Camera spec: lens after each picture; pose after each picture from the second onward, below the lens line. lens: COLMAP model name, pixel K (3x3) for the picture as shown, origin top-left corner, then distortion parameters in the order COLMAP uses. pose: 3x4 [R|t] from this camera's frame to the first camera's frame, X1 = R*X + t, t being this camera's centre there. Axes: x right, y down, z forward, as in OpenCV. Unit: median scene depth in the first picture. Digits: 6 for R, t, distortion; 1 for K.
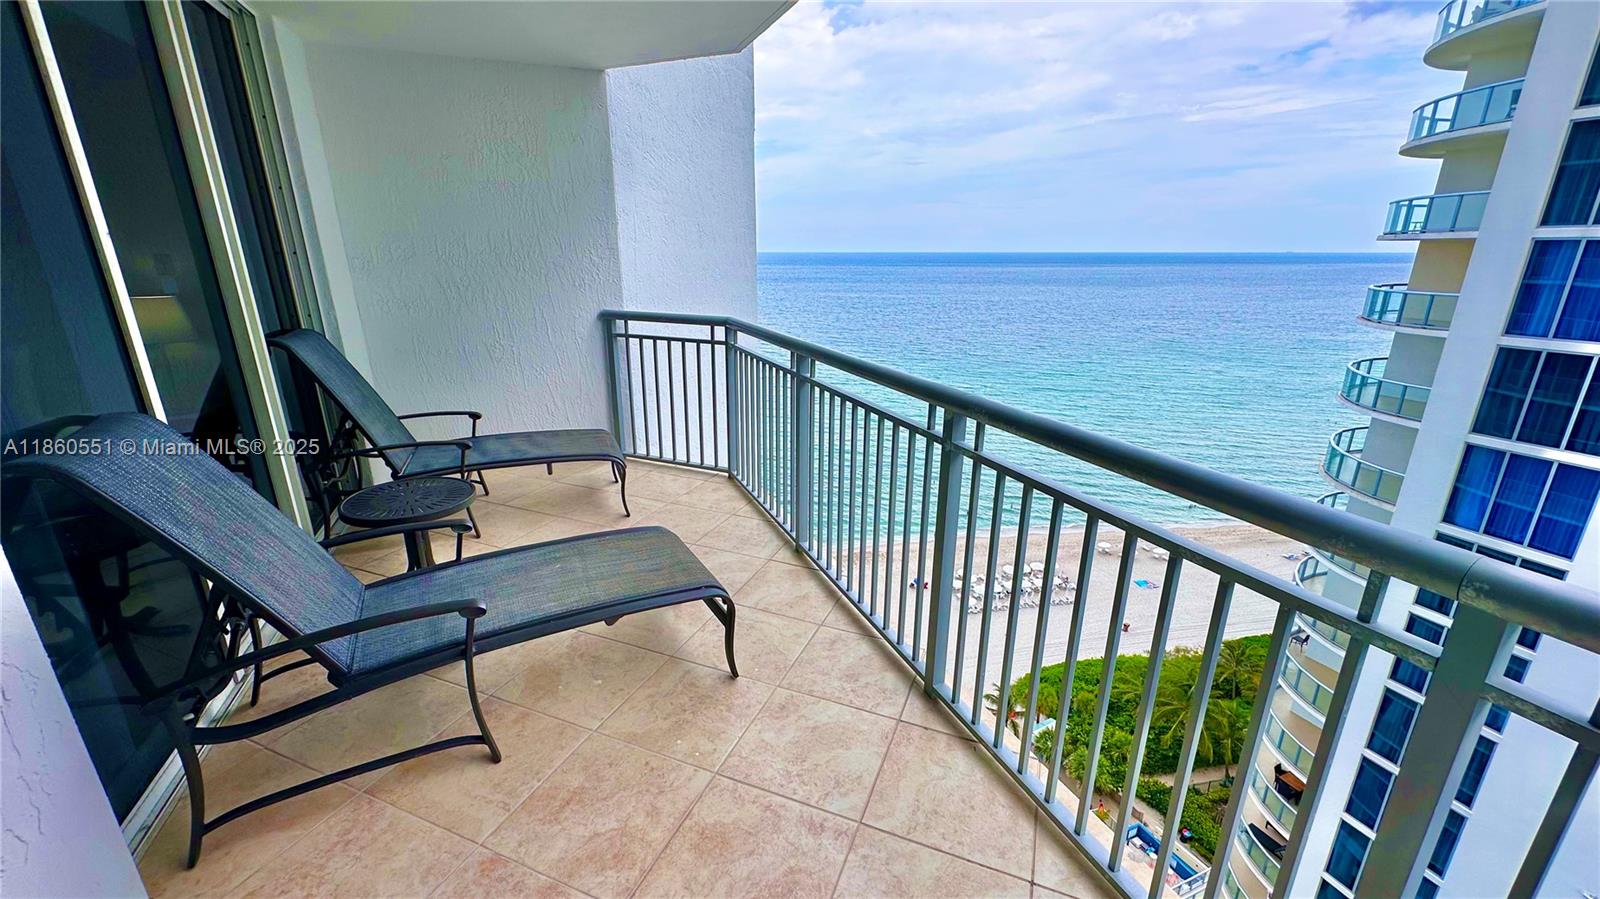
lens RADIAL K [[625.8, 0, 800.0], [0, 625.8, 449.5], [0, 0, 1]] dist [-0.001170, 0.000461]
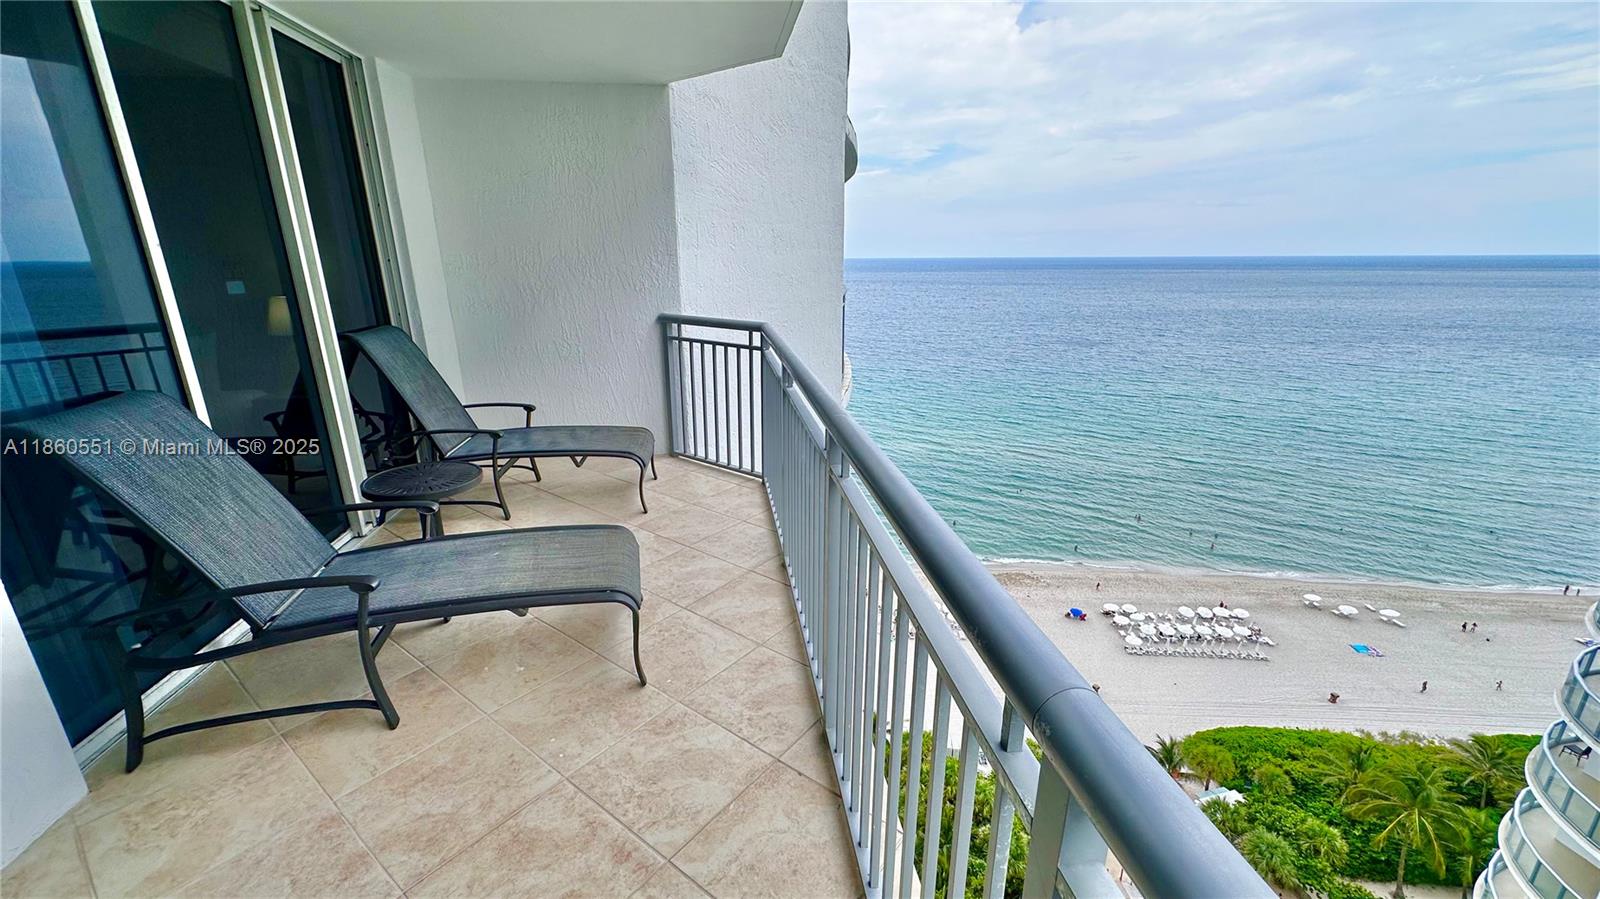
lens RADIAL K [[625.8, 0, 800.0], [0, 625.8, 449.5], [0, 0, 1]] dist [-0.001170, 0.000461]
pose [[0.968660, 0.069630, -0.238431, 0.192008], [-0.071578, 0.997435, 0.000490, -0.015125], [0.237854, 0.016592, 0.971159, 0.048882]]
